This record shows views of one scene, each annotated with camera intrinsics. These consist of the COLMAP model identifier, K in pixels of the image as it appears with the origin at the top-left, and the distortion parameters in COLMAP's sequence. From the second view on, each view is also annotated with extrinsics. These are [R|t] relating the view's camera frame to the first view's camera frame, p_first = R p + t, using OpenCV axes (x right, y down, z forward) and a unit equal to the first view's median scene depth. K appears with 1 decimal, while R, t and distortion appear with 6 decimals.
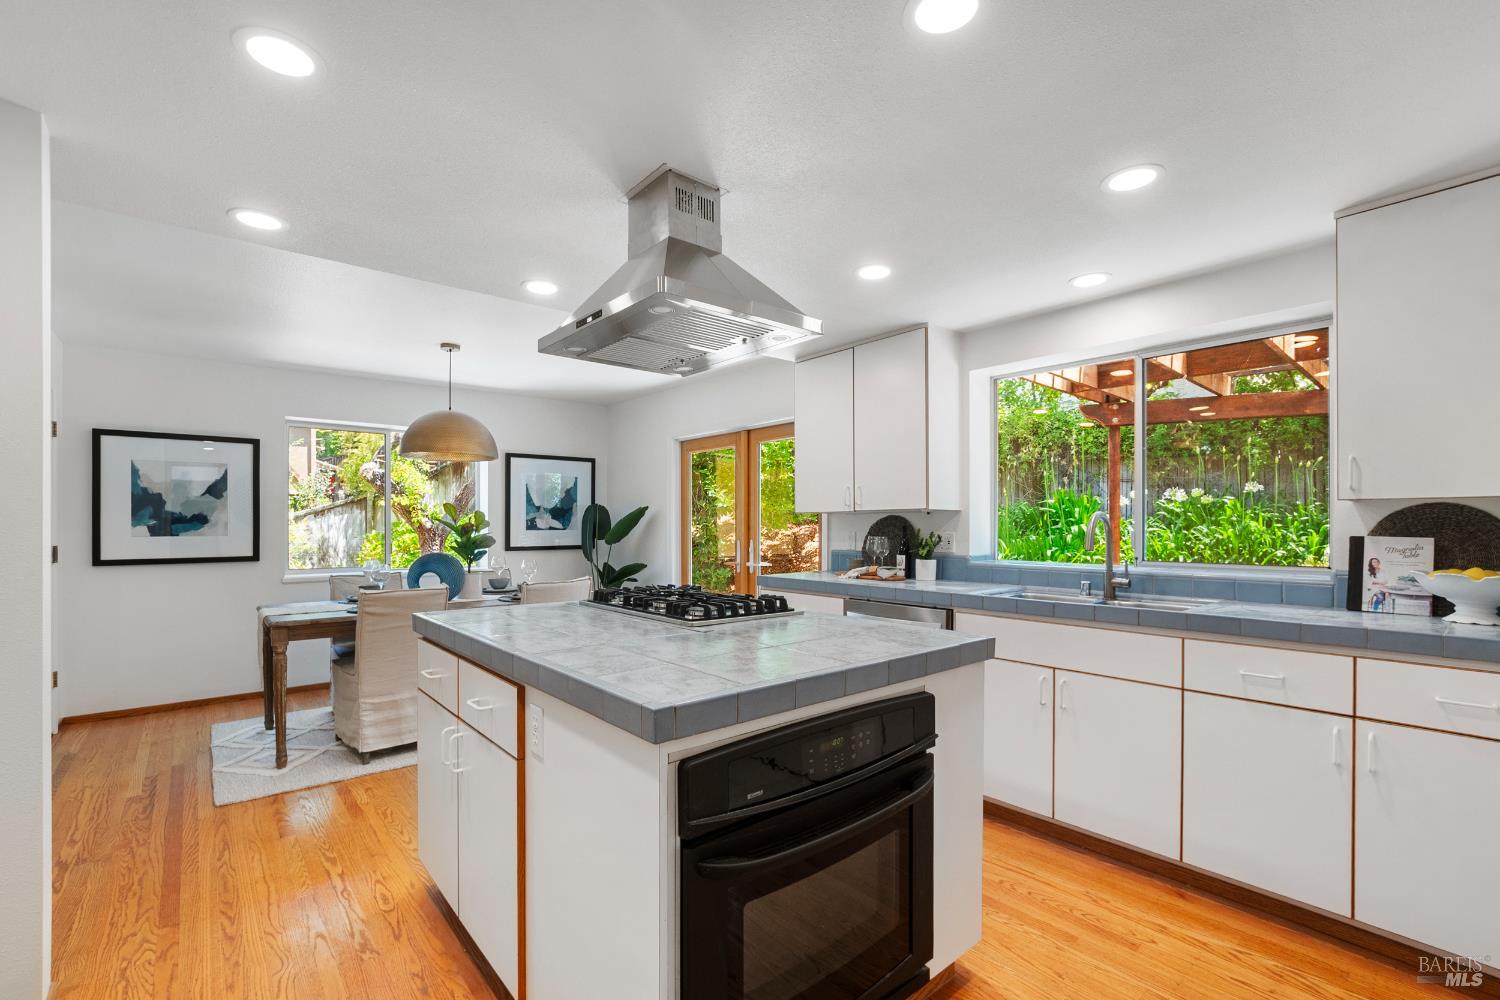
lens RADIAL K [[657.5, 0, 749.7], [0, 657.5, 514.2], [0, 0, 1]] dist [-0.022137, -0.000689]
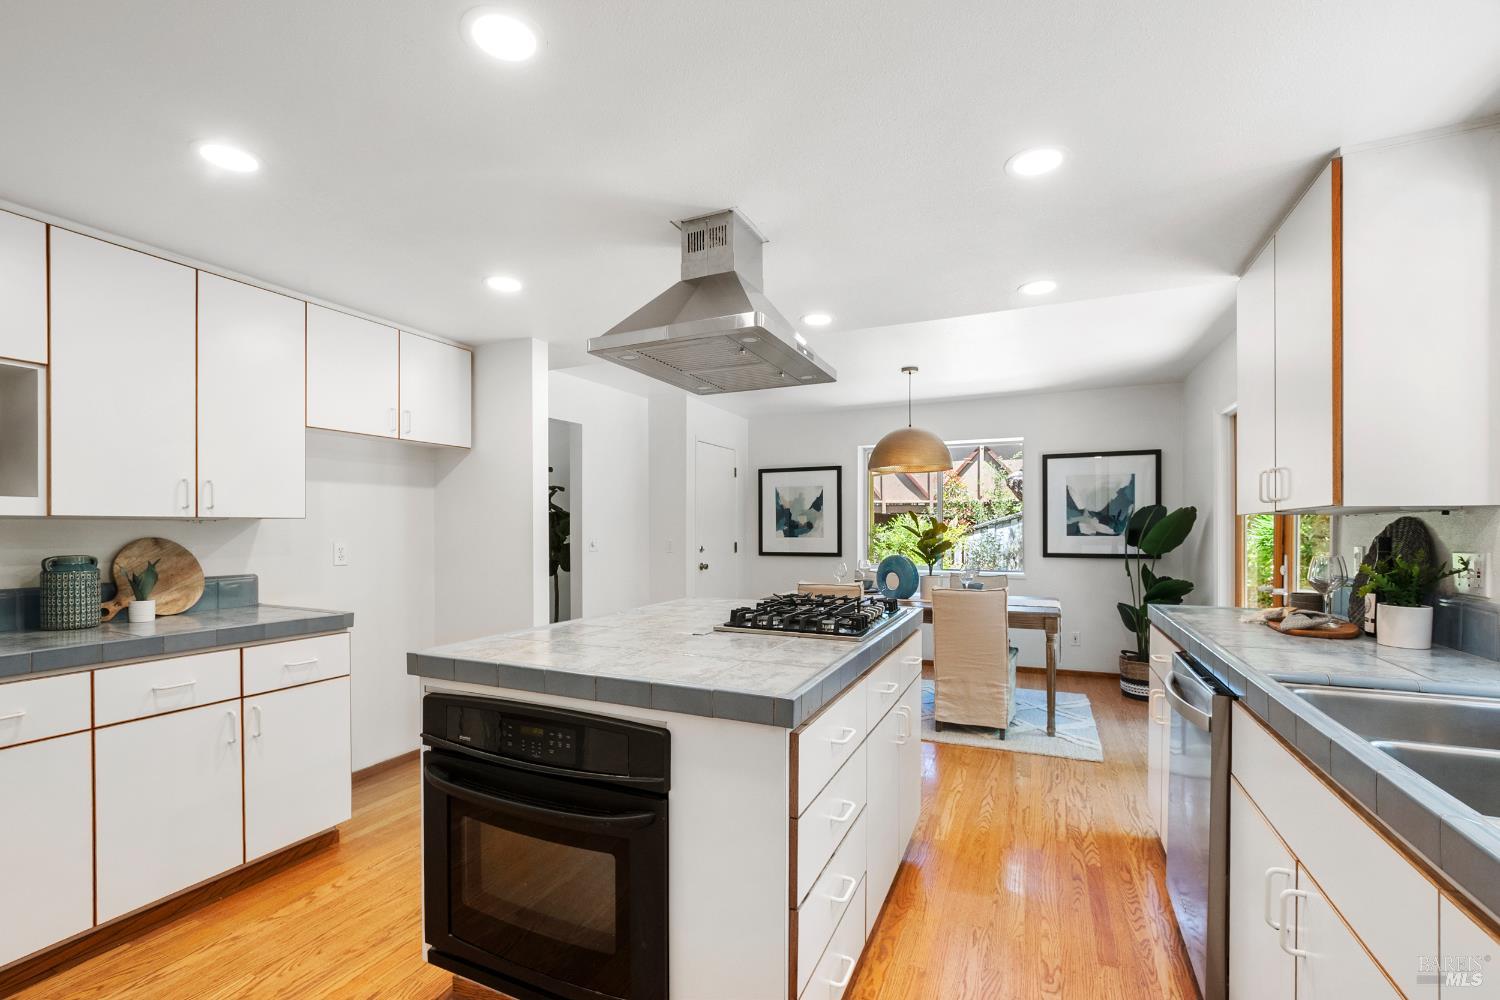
lens RADIAL K [[657.5, 0, 743.1], [0, 657.5, 527.7], [0, 0, 1]] dist [-0.022137, -0.000689]
pose [[0.423101, 0.001333, -0.906081, 0.411074], [0.015642, 0.999839, 0.008776, -0.003082], [0.905947, -0.017886, 0.423013, 0.265929]]
